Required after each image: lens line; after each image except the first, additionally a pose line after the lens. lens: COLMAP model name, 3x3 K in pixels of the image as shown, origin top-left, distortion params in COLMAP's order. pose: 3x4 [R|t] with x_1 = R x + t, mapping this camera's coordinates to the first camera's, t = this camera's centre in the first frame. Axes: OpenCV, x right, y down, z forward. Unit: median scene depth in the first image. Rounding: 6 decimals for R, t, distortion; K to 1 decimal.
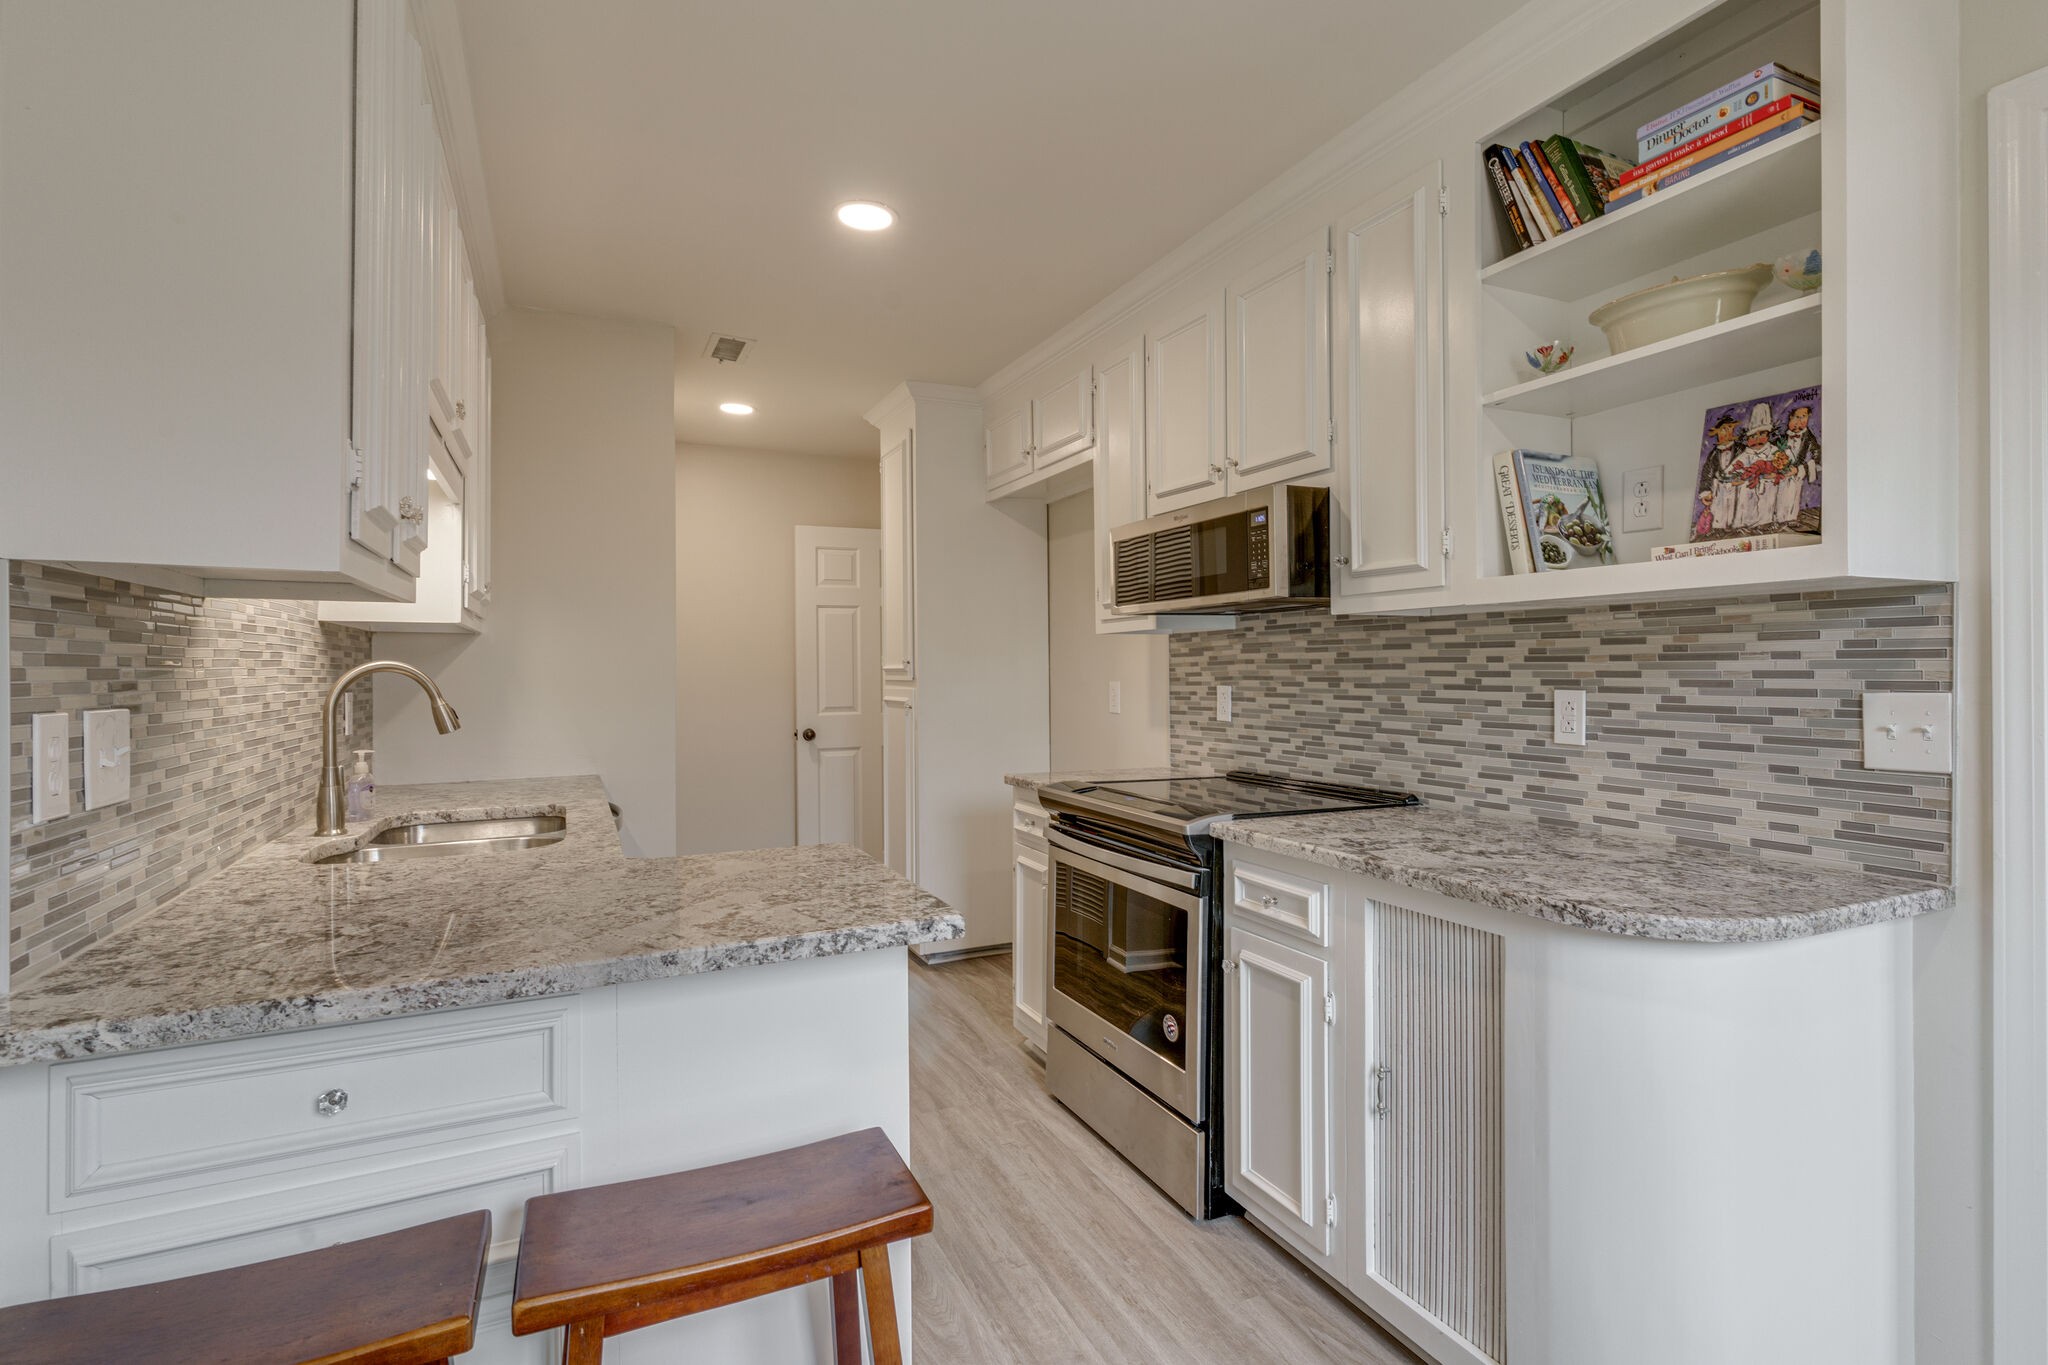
lens RADIAL K [[990.4, 0, 1015.2], [0, 990.4, 667.9], [0, 0, 1]] dist [0.003668, -0.000283]
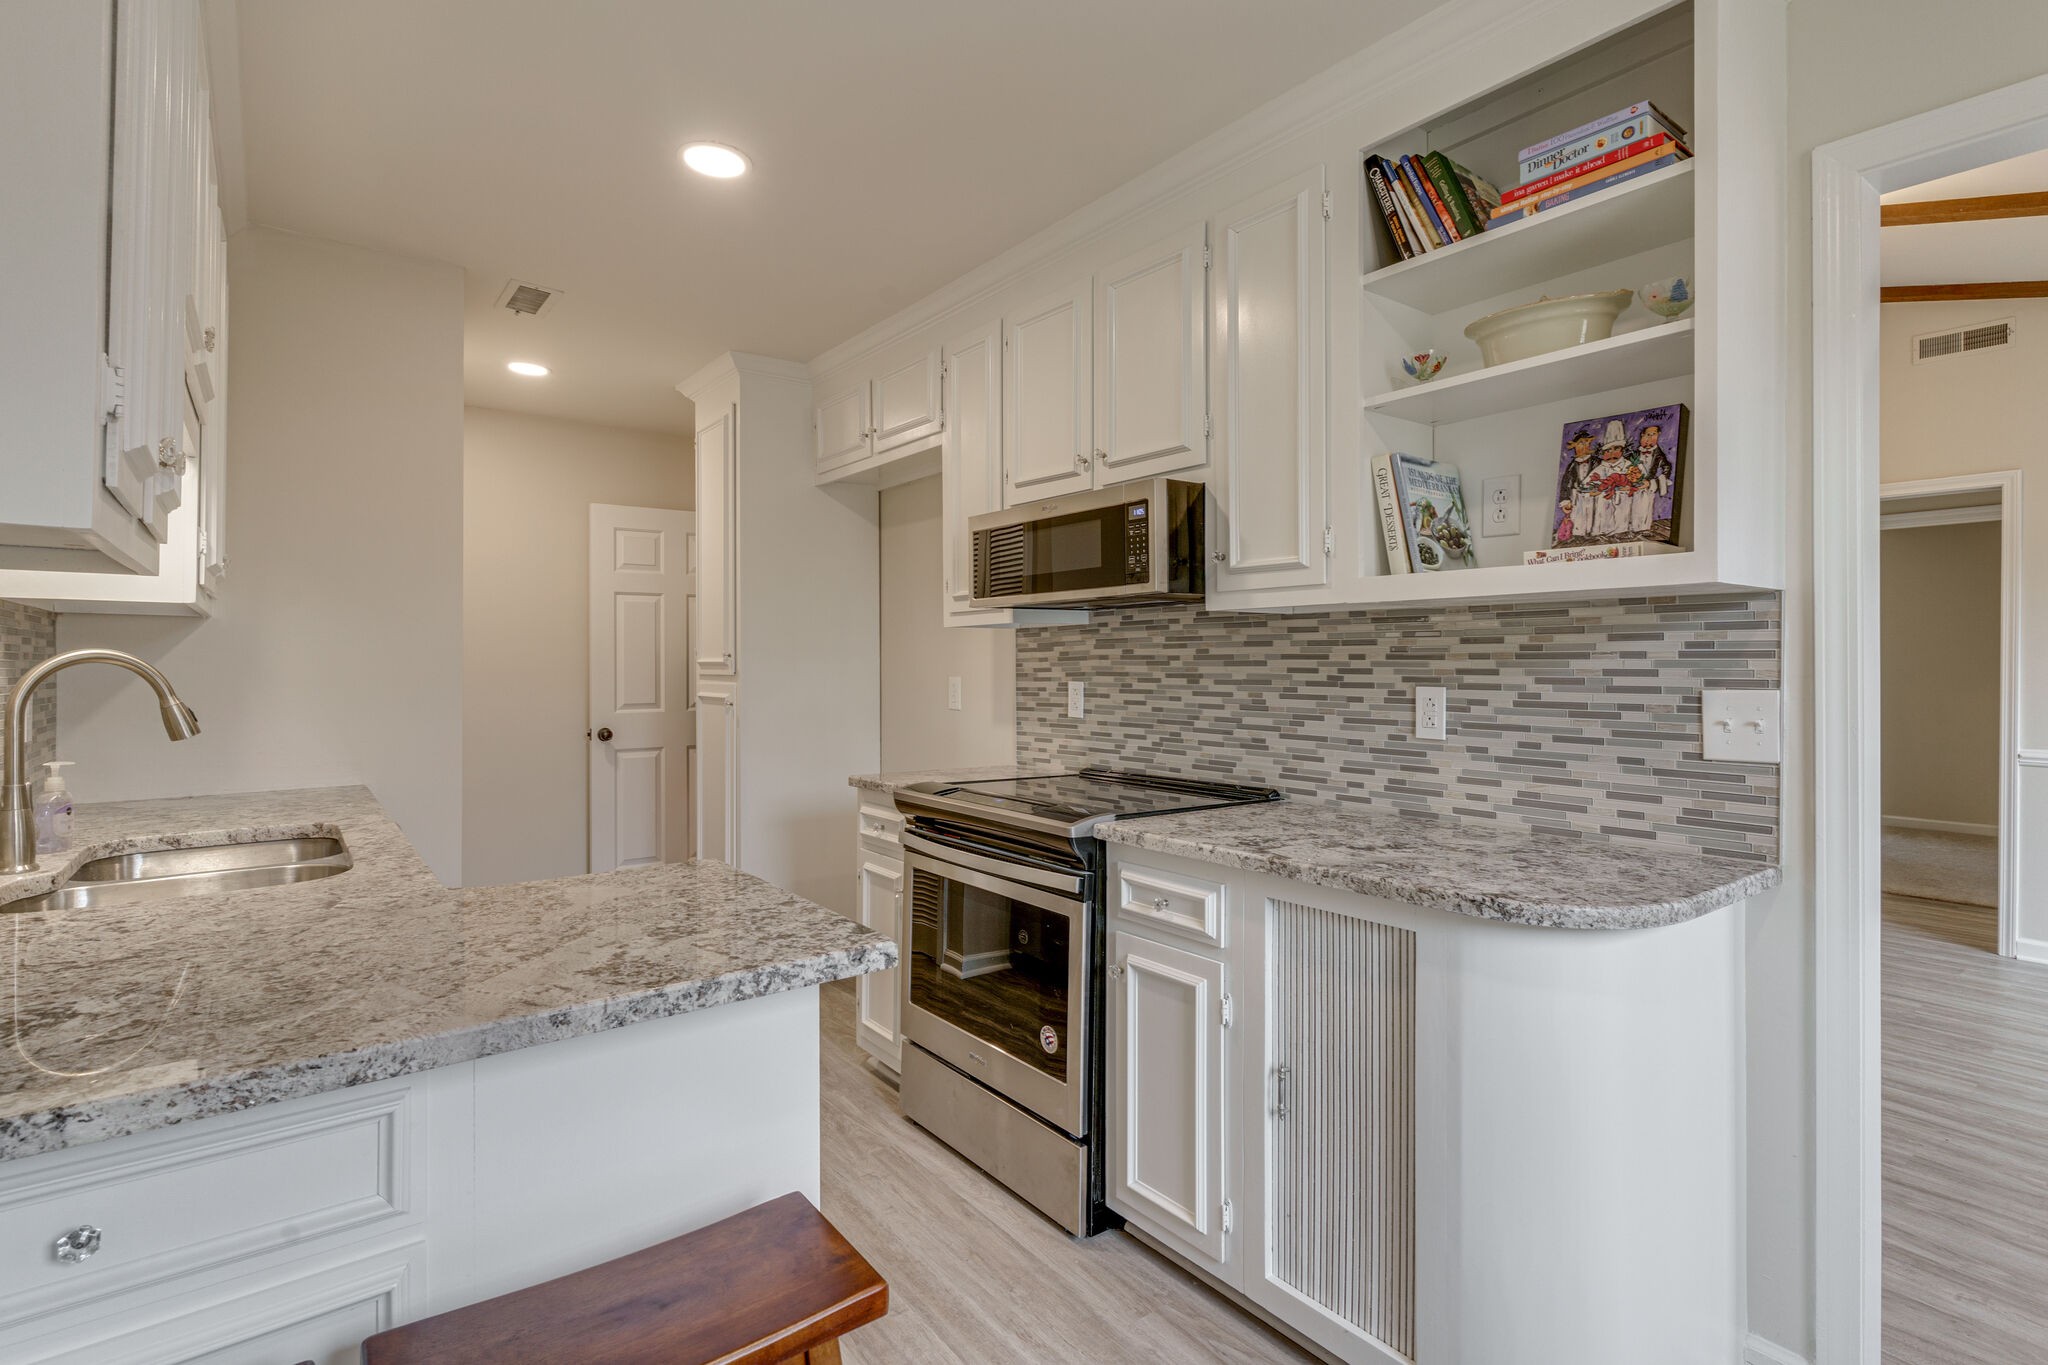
lens RADIAL K [[997.9, 0, 1012.6], [0, 997.9, 657.3], [0, 0, 1]] dist [0.004023, -0.000882]
pose [[0.977496, 0.006877, 0.210841, -0.083875], [-0.005762, 0.999966, -0.005905, -0.000079], [-0.210874, 0.004557, 0.977503, 0.061466]]
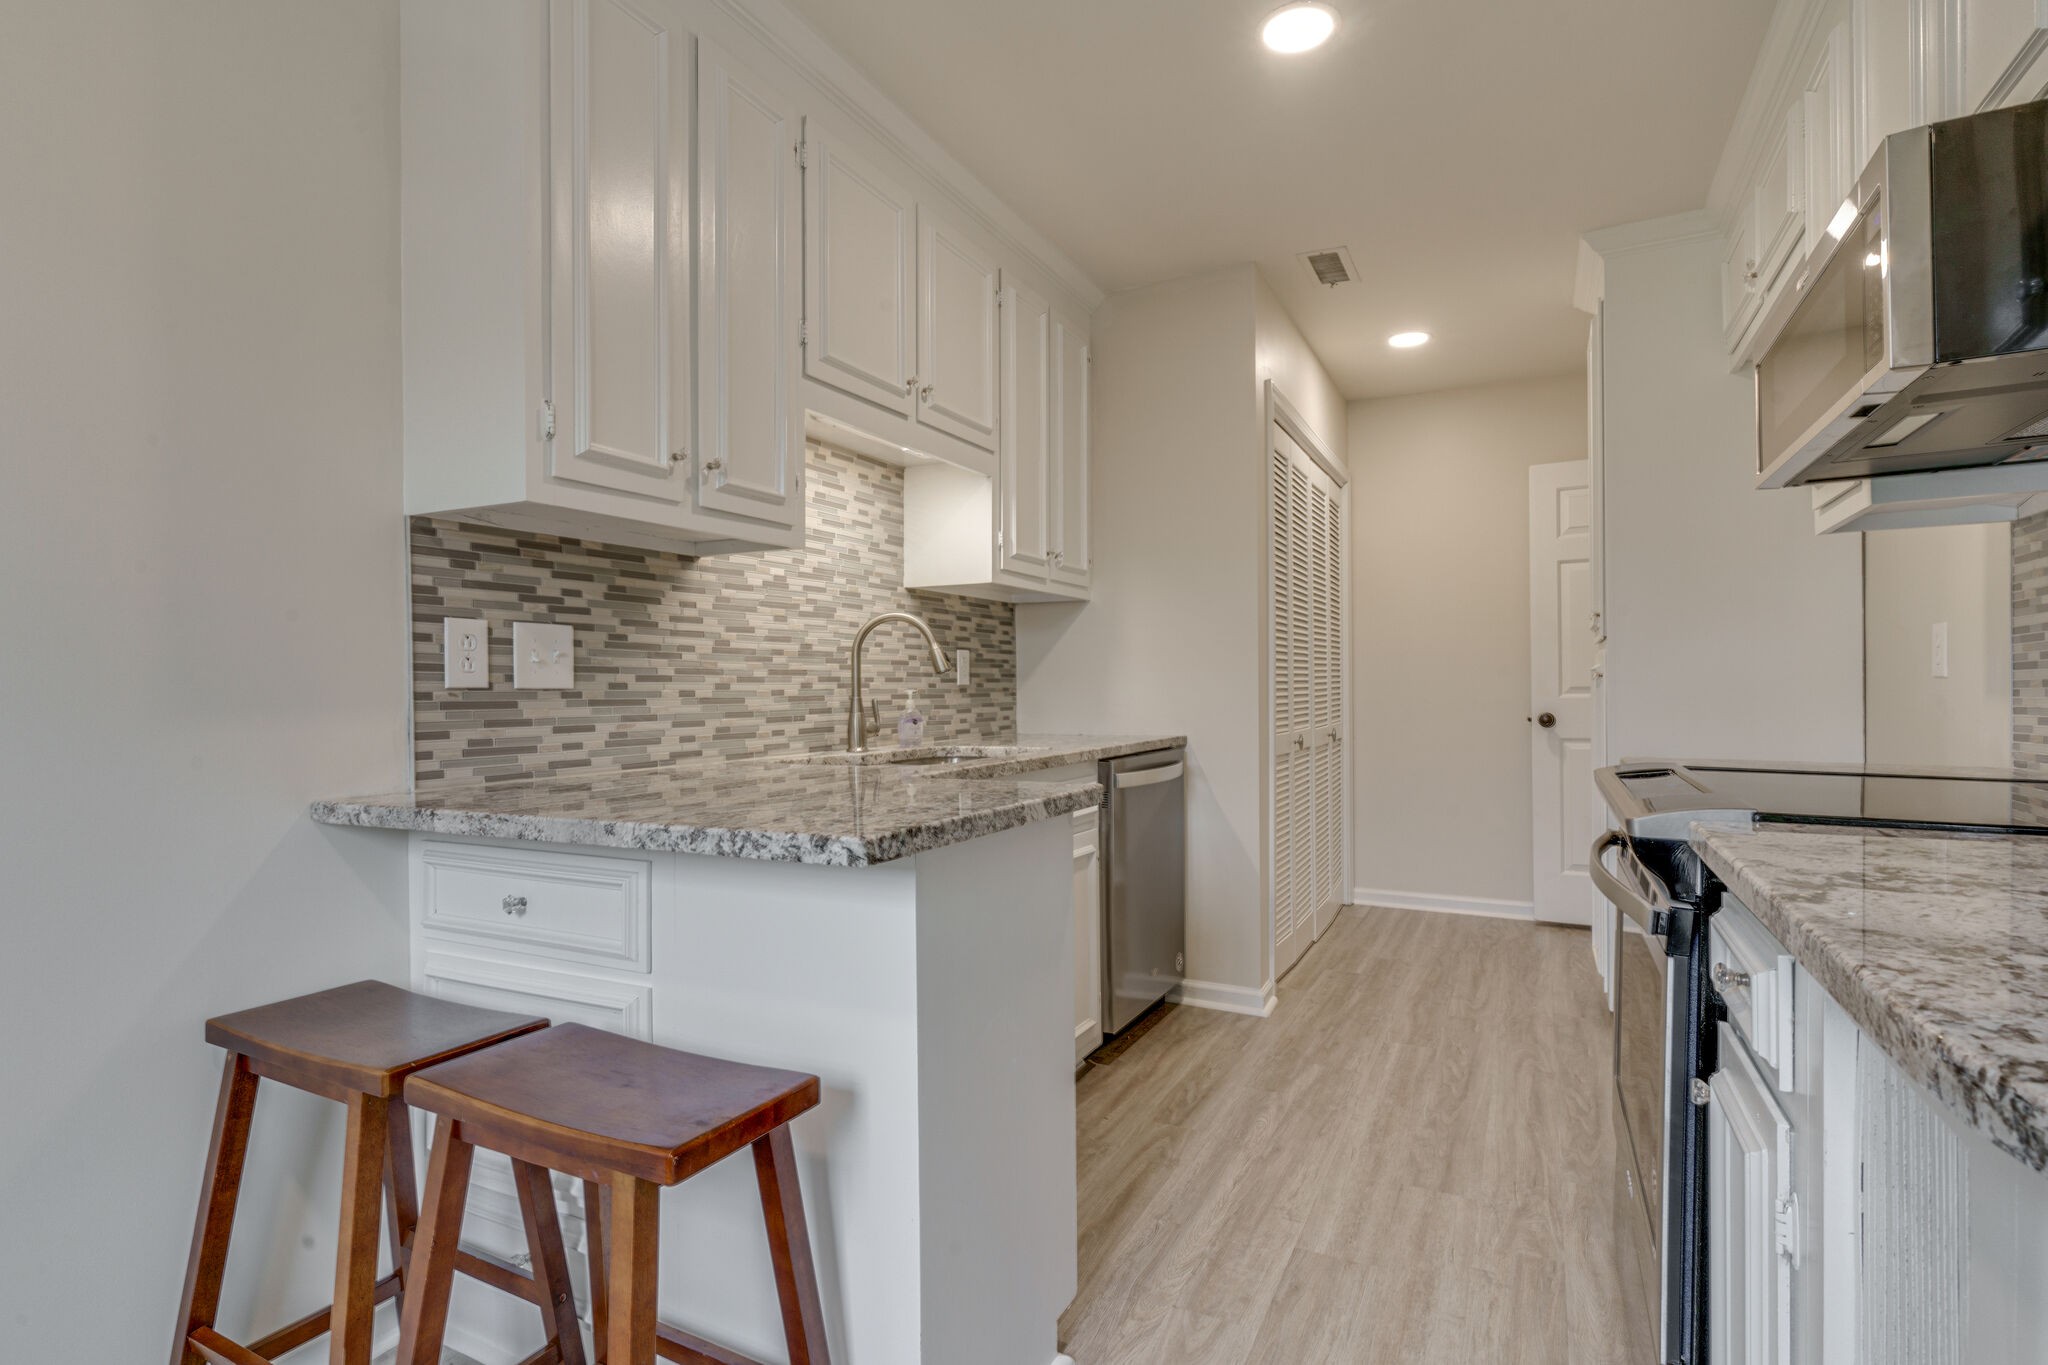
lens RADIAL K [[983.3, 0, 1017.6], [0, 983.3, 693.2], [0, 0, 1]] dist [0.007026, -0.000159]
pose [[0.616315, 0.004729, -0.787486, 0.377575], [0.007529, 0.999901, 0.011897, 0.074800], [0.787464, -0.013262, 0.616218, 0.367927]]
